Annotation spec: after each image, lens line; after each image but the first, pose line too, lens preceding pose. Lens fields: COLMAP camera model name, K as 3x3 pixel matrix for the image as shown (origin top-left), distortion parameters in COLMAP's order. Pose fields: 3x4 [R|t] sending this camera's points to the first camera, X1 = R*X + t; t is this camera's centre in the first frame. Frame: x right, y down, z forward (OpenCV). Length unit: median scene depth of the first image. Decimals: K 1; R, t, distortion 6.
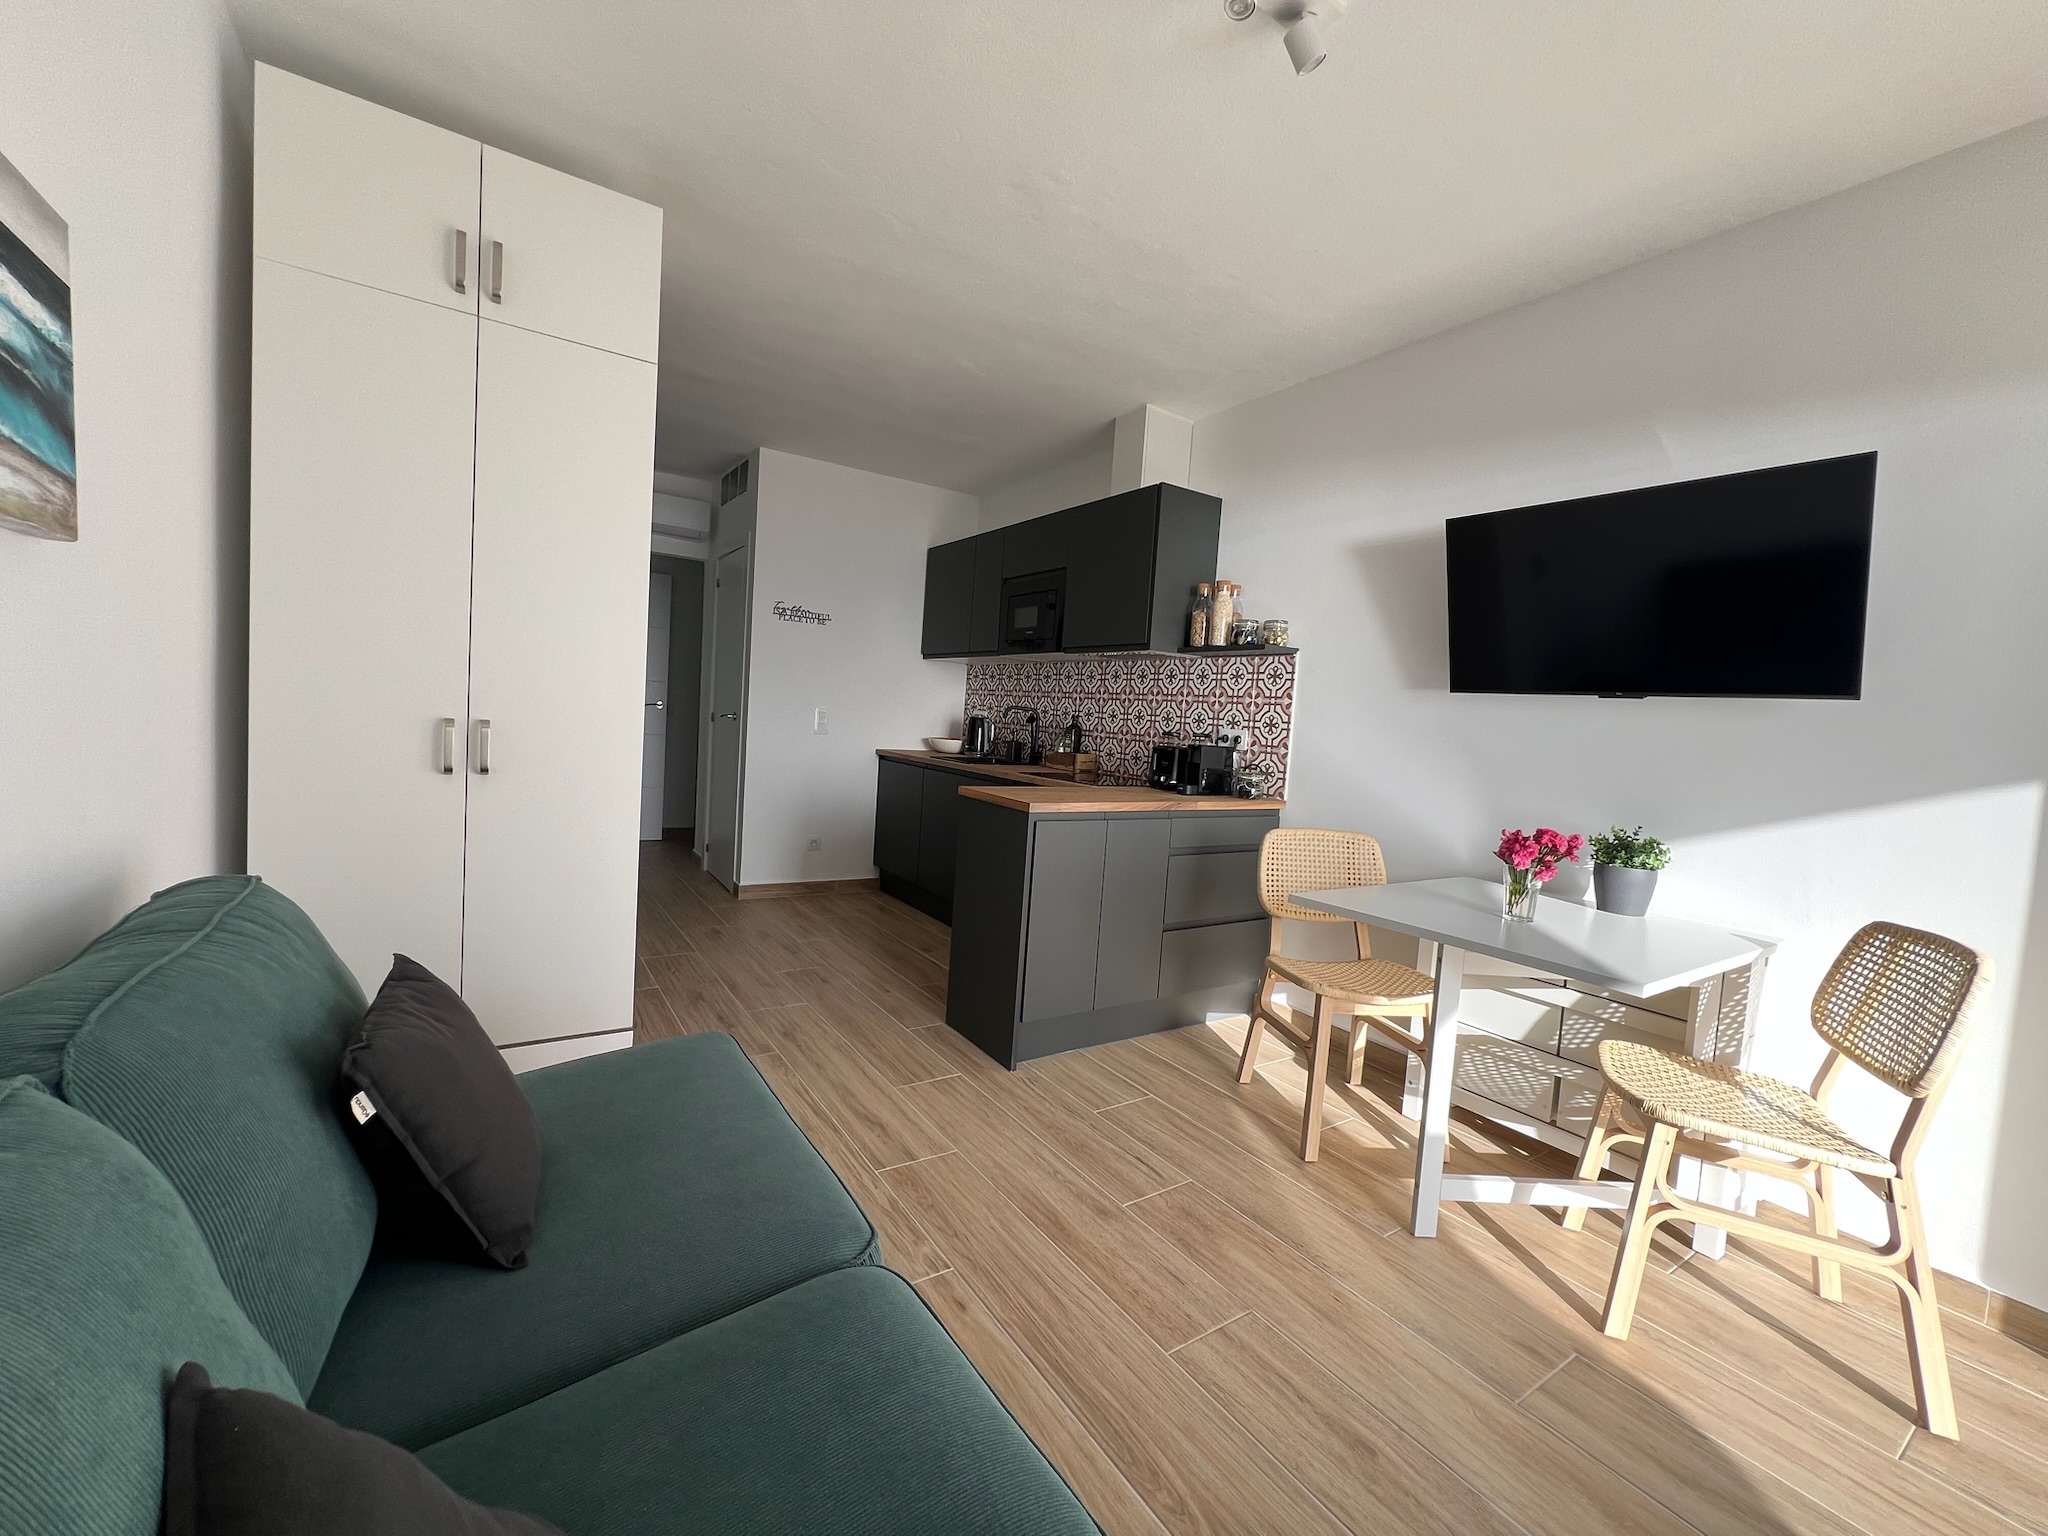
lens RADIAL K [[816.6, 0, 1021.4], [0, 816.6, 763.7], [0, 0, 1]] dist [0.000784, 0.000440]
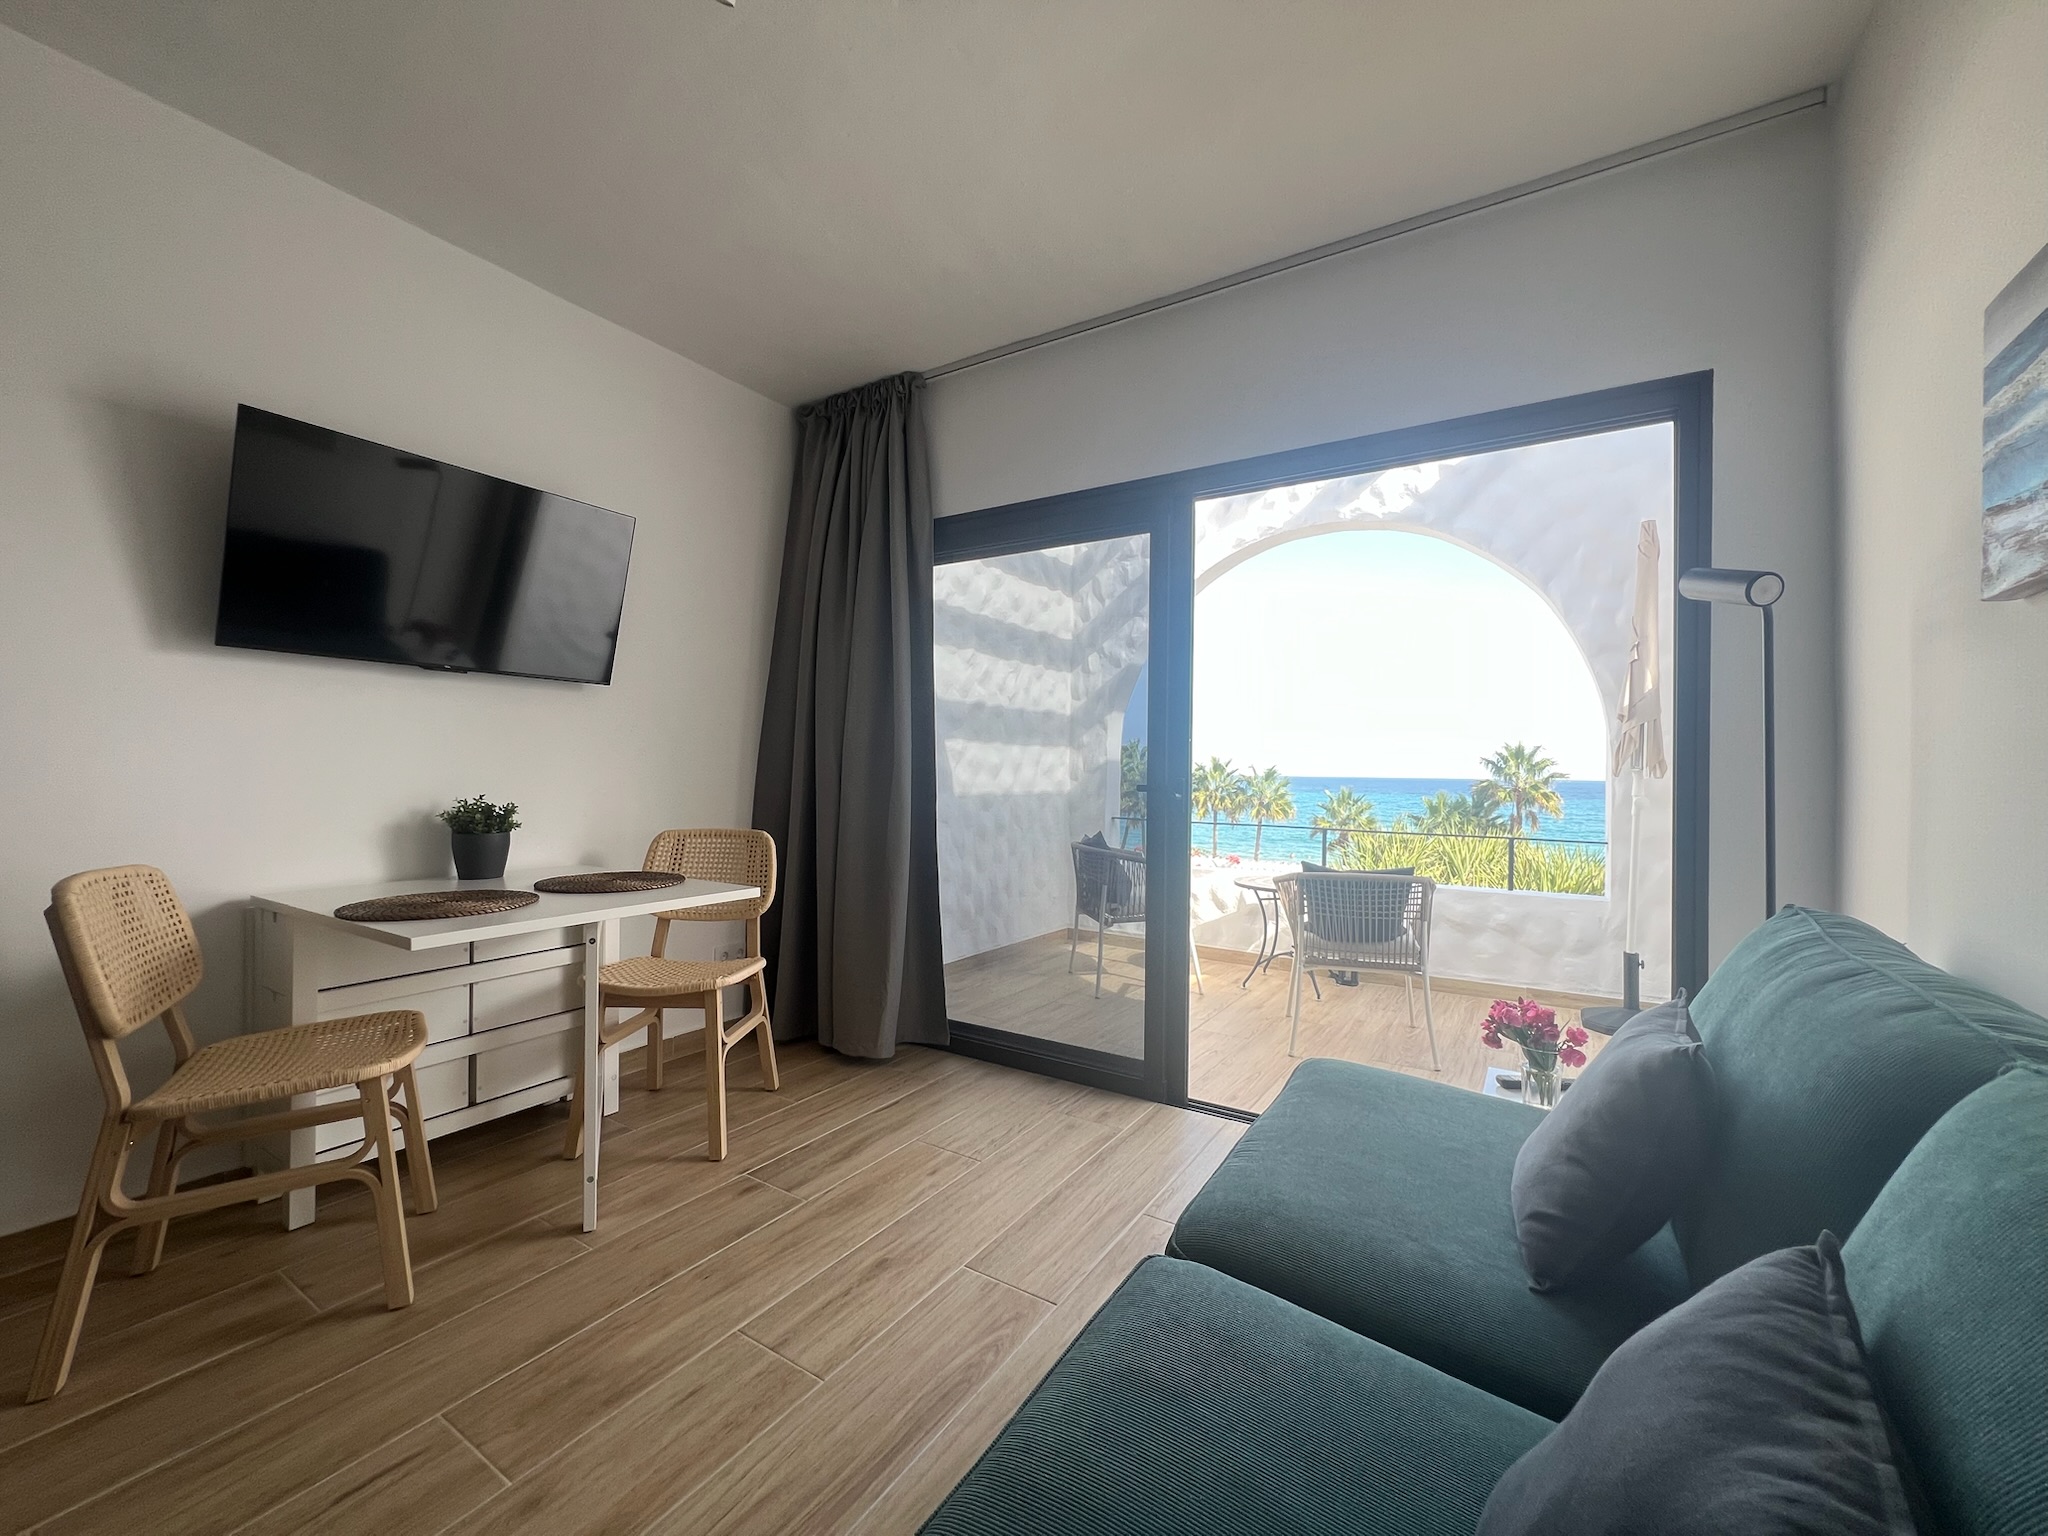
lens RADIAL K [[824.3, 0, 1023.2], [0, 824.3, 761.3], [0, 0, 1]] dist [-0.013853, 0.000112]
pose [[-0.408259, -0.060206, 0.910879, -0.558945], [0.016153, 0.997190, 0.073151, -0.033260], [-0.912723, 0.044578, -0.406139, 0.891614]]
